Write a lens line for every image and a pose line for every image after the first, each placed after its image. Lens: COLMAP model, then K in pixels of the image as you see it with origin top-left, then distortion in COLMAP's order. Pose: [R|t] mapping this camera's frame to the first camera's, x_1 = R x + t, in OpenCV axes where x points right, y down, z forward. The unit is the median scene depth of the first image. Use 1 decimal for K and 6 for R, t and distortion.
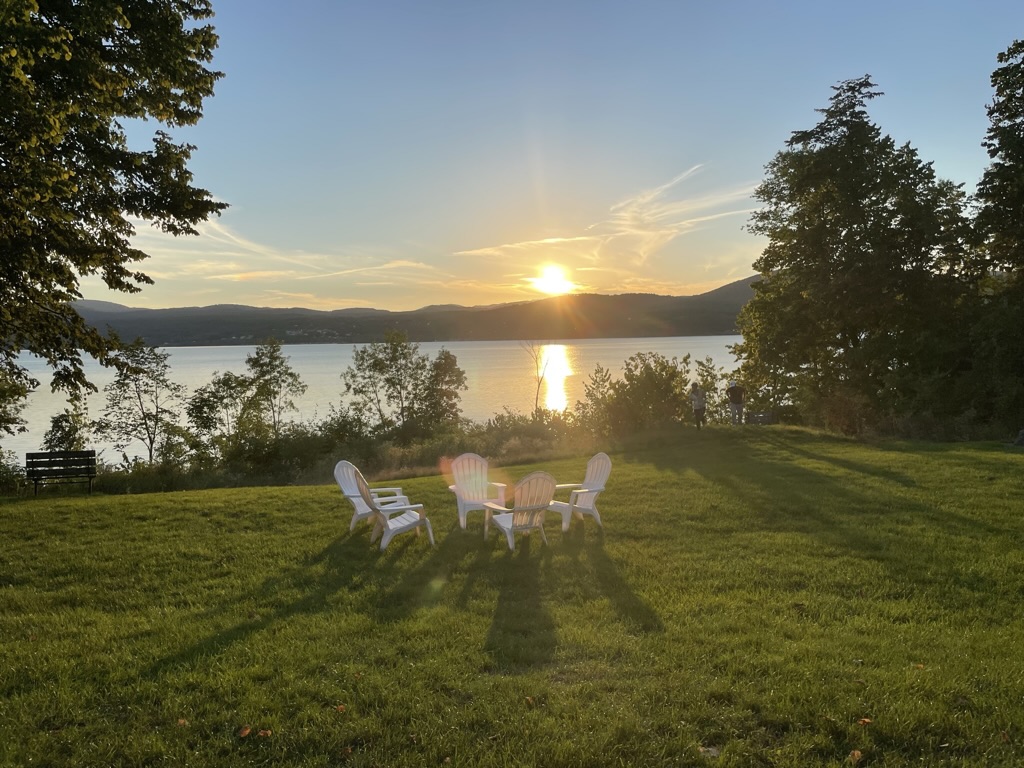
lens RADIAL K [[782.7, 0, 510.5], [0, 782.7, 365.8], [0, 0, 1]] dist [0.093301, -0.122619]
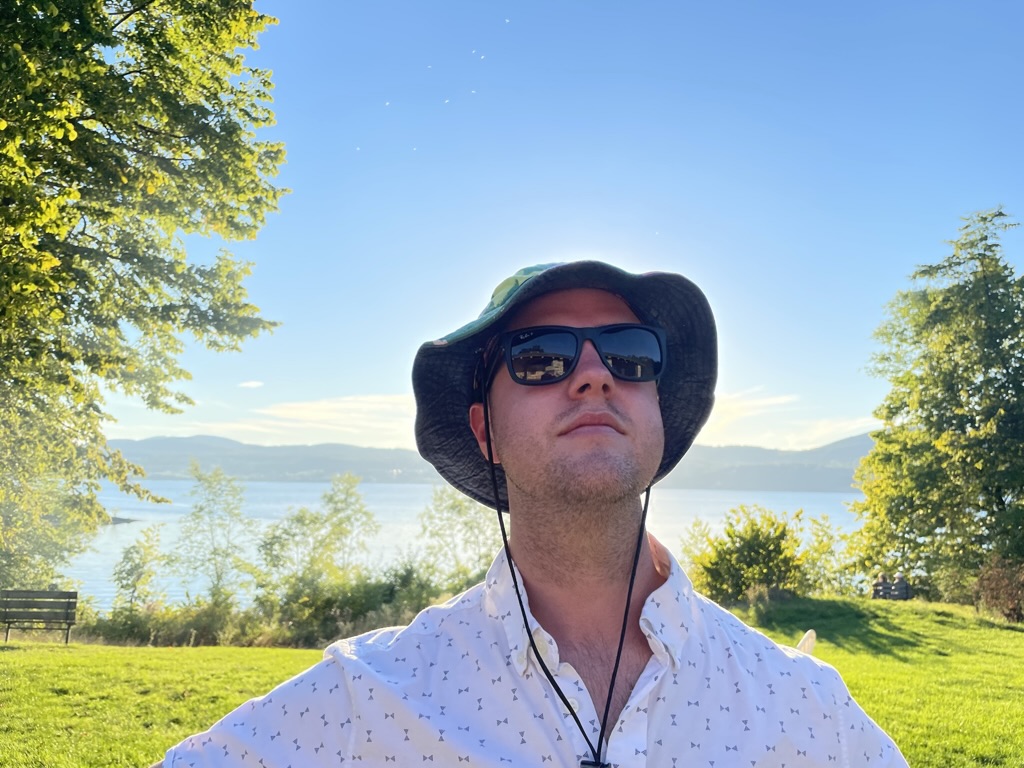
lens RADIAL K [[782.7, 0, 518.1], [0, 782.7, 374.2], [0, 0, 1]] dist [0.093301, -0.122619]
pose [[0.992842, 0.023791, -0.117045, 0.011955], [-0.043709, 0.984355, -0.170687, 0.000411], [0.111153, 0.174581, 0.978349, 0.063585]]
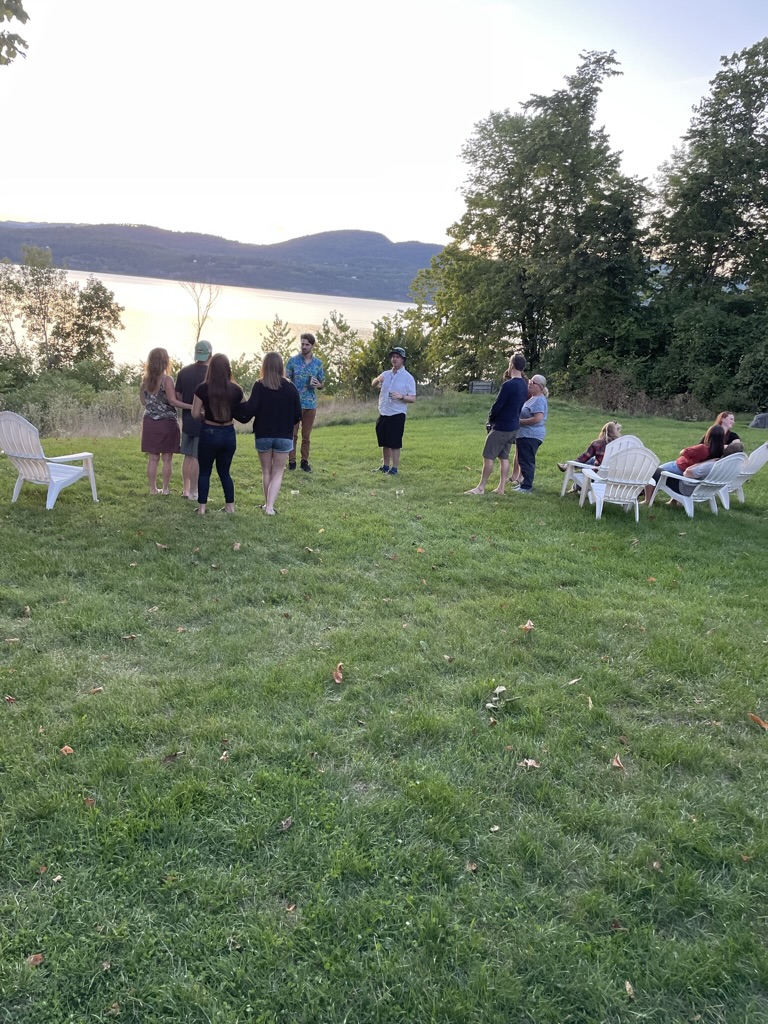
lens RADIAL K [[782.7, 0, 373.6], [0, 782.7, 518.1], [0, 0, 1]] dist [0.093301, -0.122619]
pose [[0.929100, 0.005640, 0.369785, -0.135919], [-0.096742, 0.968774, 0.228292, 0.006003], [-0.356951, -0.247880, 0.900634, 0.033158]]
